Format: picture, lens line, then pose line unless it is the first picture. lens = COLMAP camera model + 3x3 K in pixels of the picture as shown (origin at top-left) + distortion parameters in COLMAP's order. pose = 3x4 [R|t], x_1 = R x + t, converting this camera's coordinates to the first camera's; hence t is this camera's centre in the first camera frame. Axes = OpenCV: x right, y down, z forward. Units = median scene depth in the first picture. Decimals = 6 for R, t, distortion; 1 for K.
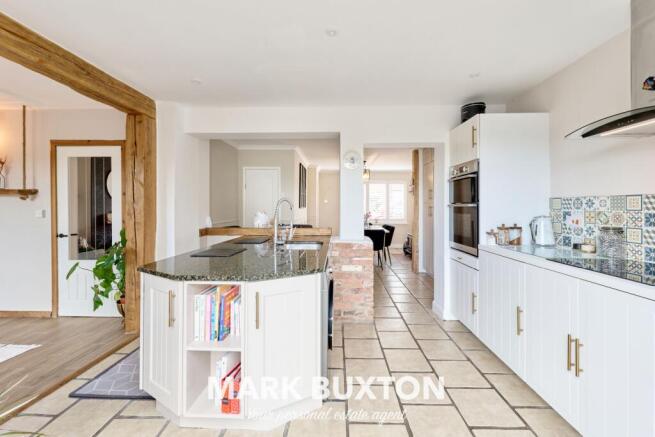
lens RADIAL K [[269.4, 0, 325.6], [0, 269.4, 206.5], [0, 0, 1]] dist [0.004491, -0.000052]
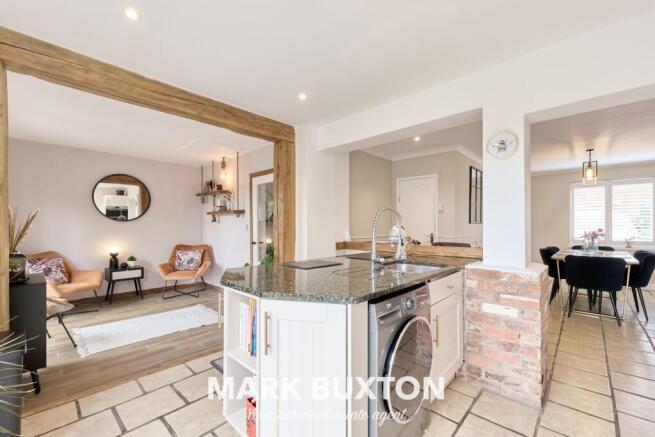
lens RADIAL K [[269.4, 0, 330.3], [0, 269.4, 225.7], [0, 0, 1]] dist [0.004491, -0.000052]
pose [[0.756694, -0.003157, -0.653761, 0.216444], [0.003637, 0.999993, -0.000619, 0.024411], [0.653759, -0.001910, 0.756701, 0.239540]]
